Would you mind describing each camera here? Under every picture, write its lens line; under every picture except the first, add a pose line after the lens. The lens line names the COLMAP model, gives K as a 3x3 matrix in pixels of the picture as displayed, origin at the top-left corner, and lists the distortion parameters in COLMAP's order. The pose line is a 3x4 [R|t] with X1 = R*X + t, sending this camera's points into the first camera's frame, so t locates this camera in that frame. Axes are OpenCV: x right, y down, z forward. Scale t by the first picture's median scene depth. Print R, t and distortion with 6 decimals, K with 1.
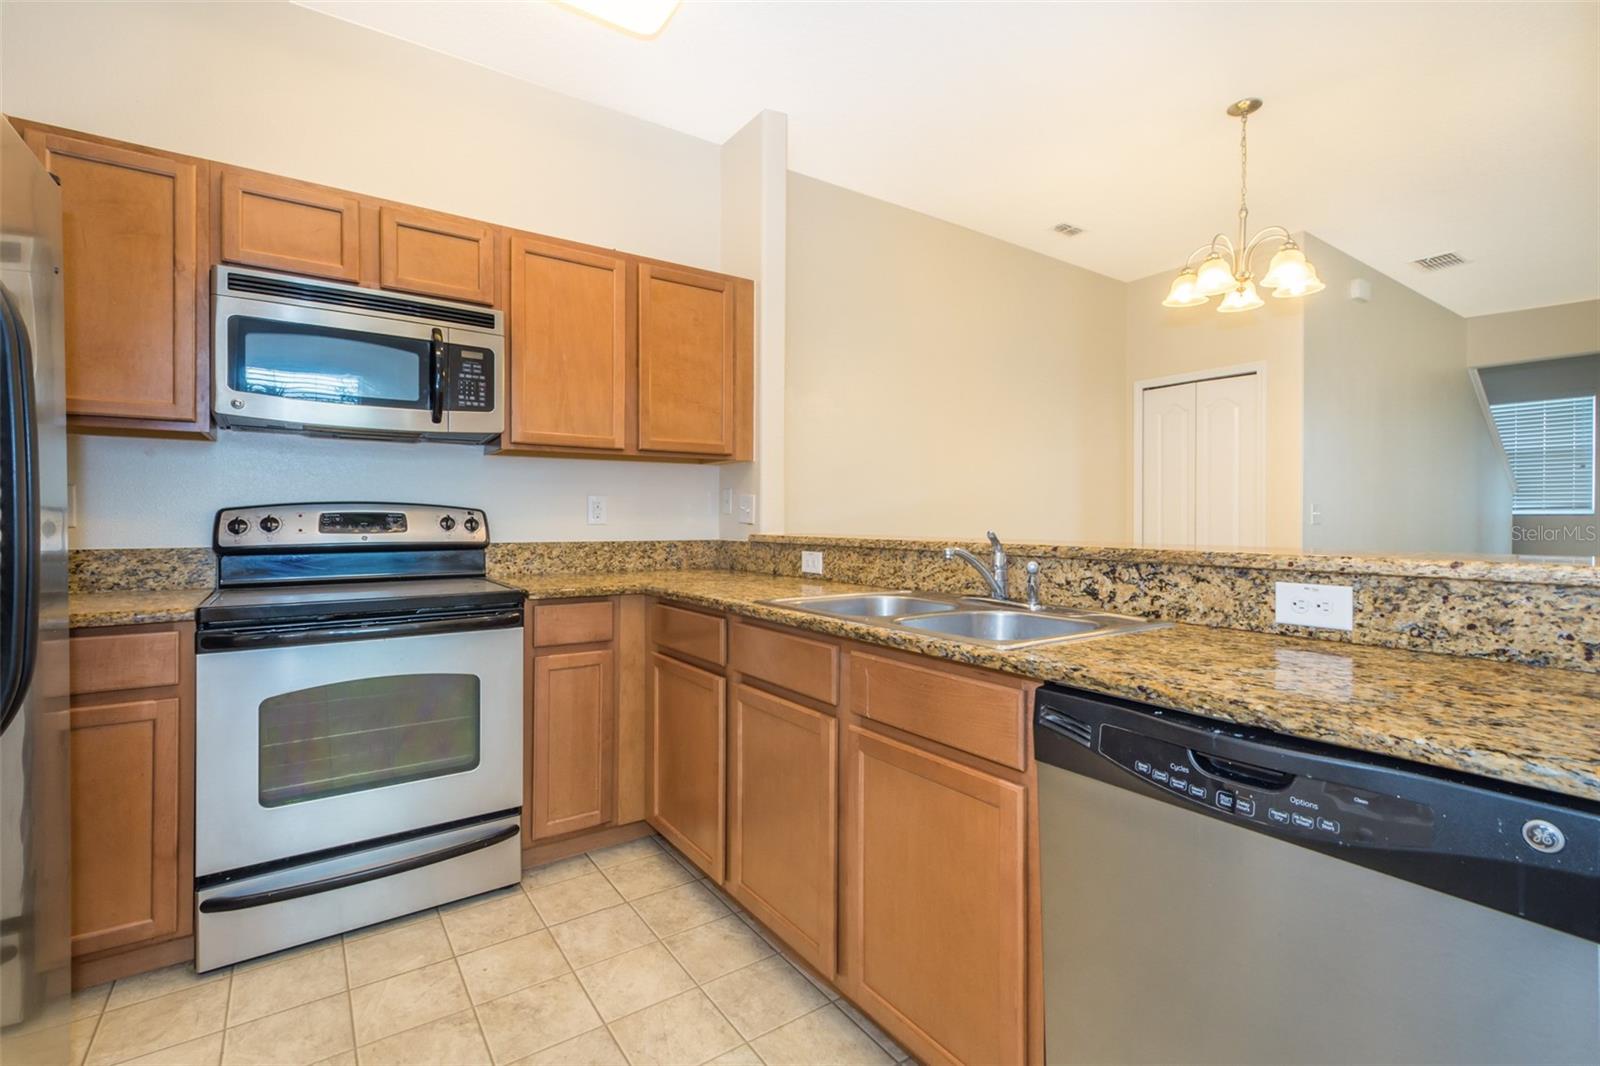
lens RADIAL K [[725.7, 0, 815.5], [0, 725.7, 511.4], [0, 0, 1]] dist [0.017141, -0.004911]
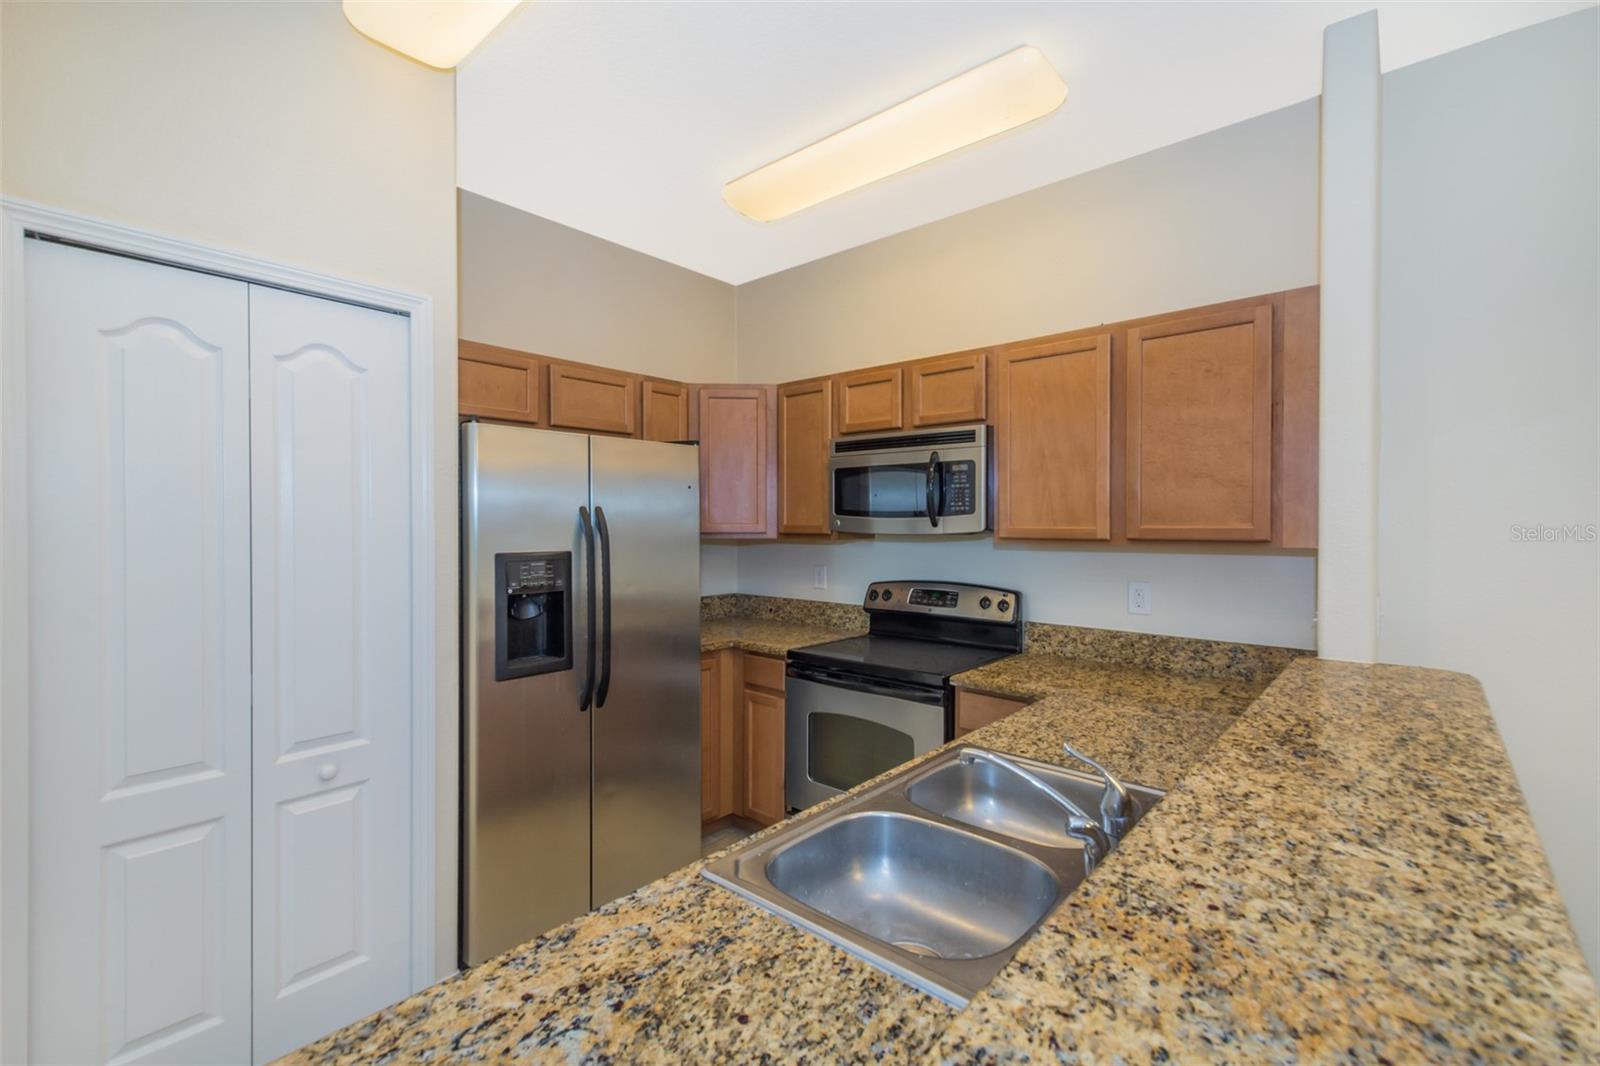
lens RADIAL K [[725.7, 0, 806.8], [0, 725.7, 533.8], [0, 0, 1]] dist [0.017141, -0.004911]
pose [[0.230354, 0.017017, -0.972958, 0.656163], [0.008522, 0.999773, 0.019504, -0.139046], [0.973070, -0.012784, 0.230157, 0.509802]]
